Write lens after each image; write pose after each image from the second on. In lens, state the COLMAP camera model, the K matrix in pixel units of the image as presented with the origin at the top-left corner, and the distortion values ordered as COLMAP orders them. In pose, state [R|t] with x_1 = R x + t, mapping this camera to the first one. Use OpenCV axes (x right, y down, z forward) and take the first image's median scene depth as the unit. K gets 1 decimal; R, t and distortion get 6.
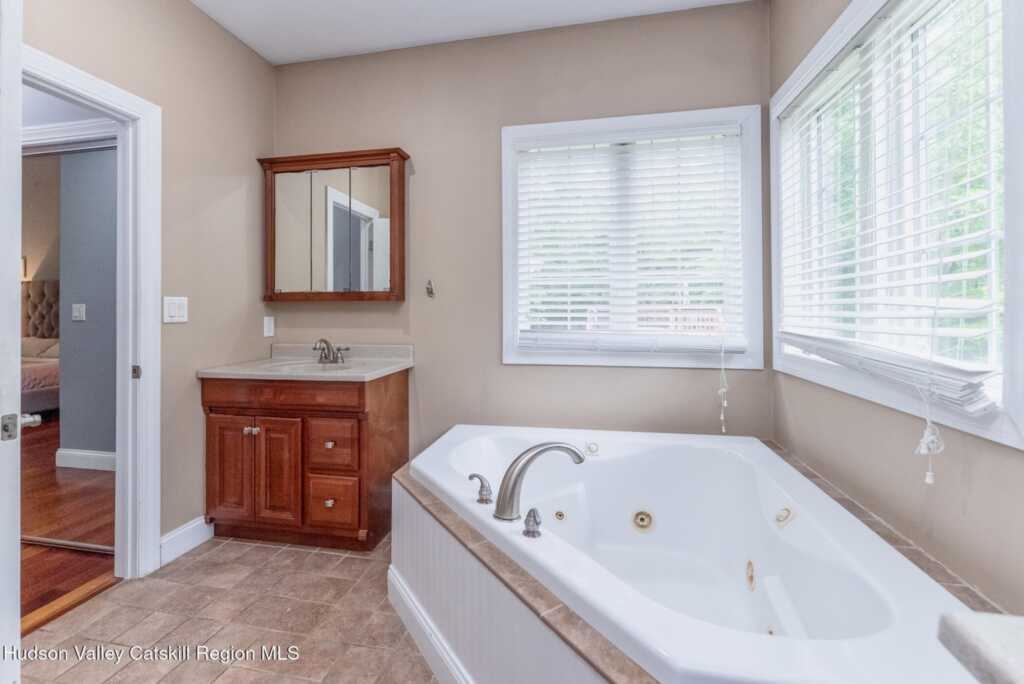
lens RADIAL K [[431.8, 0, 510.1], [0, 431.8, 312.9], [0, 0, 1]] dist [0.002450, 0.000131]
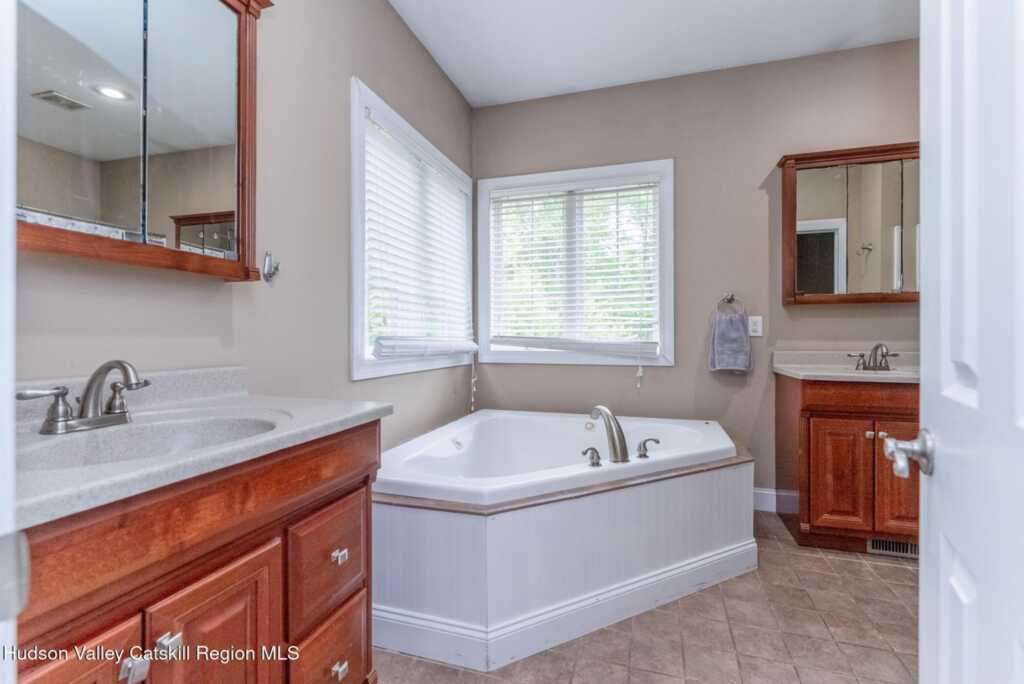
lens RADIAL K [[441.6, 0, 510.8], [0, 441.6, 333.4], [0, 0, 1]] dist [-0.001575, -0.000786]
pose [[0.114175, 0.009123, 0.993419, -0.909263], [-0.008326, 0.999932, -0.008226, 0.045697], [-0.993426, -0.007332, 0.114244, 0.737019]]
